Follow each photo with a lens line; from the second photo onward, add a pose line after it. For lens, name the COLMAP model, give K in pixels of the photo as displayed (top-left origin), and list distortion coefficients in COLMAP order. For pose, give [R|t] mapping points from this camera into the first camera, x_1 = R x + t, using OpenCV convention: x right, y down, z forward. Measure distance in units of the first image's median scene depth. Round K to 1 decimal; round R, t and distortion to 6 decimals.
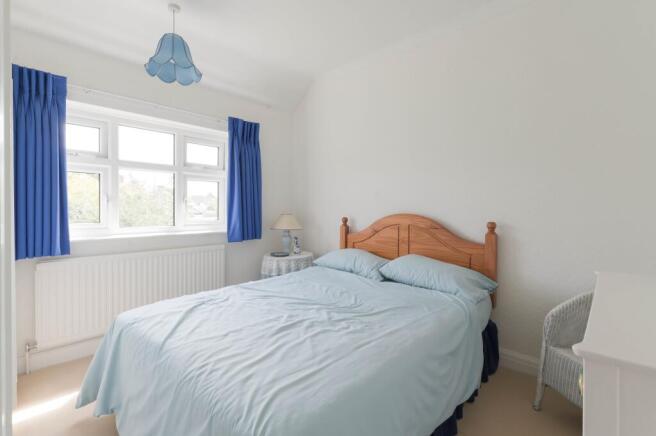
lens RADIAL K [[322.1, 0, 328.3], [0, 322.1, 218.6], [0, 0, 1]] dist [0.002269, -0.000242]
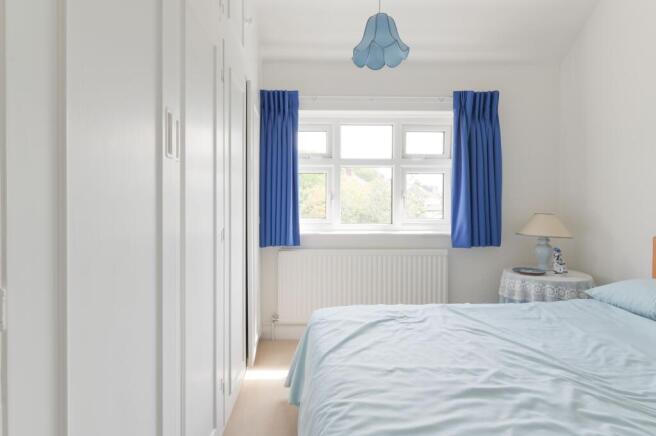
lens RADIAL K [[331.1, 0, 328.7], [0, 331.1, 211.3], [0, 0, 1]] dist [-0.004167, 0.000312]
pose [[0.671140, 0.012235, -0.741230, 0.125210], [-0.023515, 0.999712, -0.004790, -0.007375], [0.740957, 0.020645, 0.671235, 0.283176]]
